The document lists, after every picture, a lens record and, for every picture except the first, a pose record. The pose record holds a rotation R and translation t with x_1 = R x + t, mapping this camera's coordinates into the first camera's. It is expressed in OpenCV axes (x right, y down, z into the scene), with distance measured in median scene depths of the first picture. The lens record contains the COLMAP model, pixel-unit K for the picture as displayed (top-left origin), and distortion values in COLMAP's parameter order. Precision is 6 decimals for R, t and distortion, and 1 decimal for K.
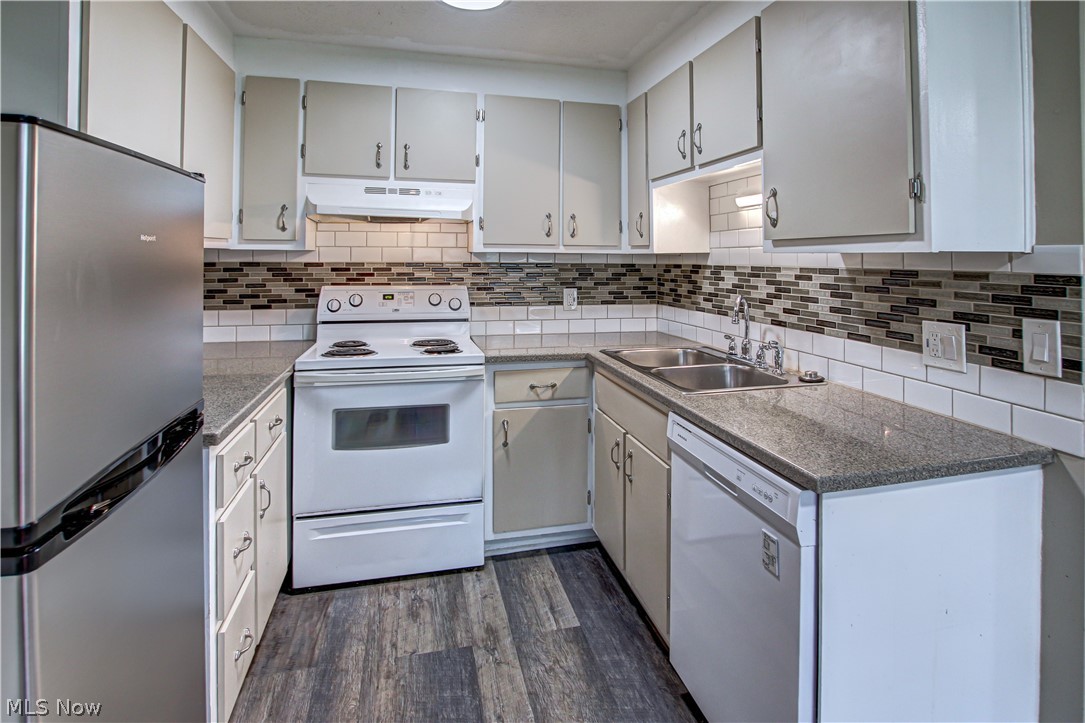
lens RADIAL K [[593.1, 0, 566.5], [0, 593.1, 243.7], [0, 0, 1]] dist [-0.024484, 0.002332]
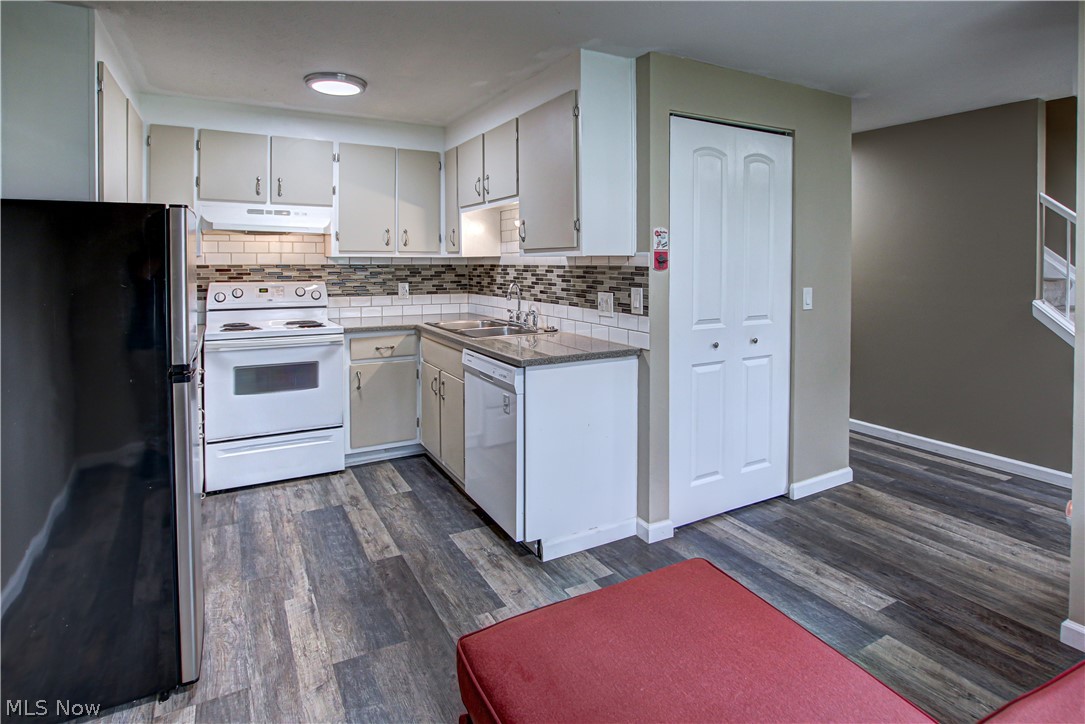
lens RADIAL K [[568.4, 0, 562.0], [0, 568.4, 260.4], [0, 0, 1]] dist [-0.025654, 0.001262]
pose [[0.961153, -0.005584, 0.275959, -0.004608], [-0.000544, 0.999755, 0.022124, -0.007349], [-0.276015, -0.021414, 0.960915, -0.476488]]
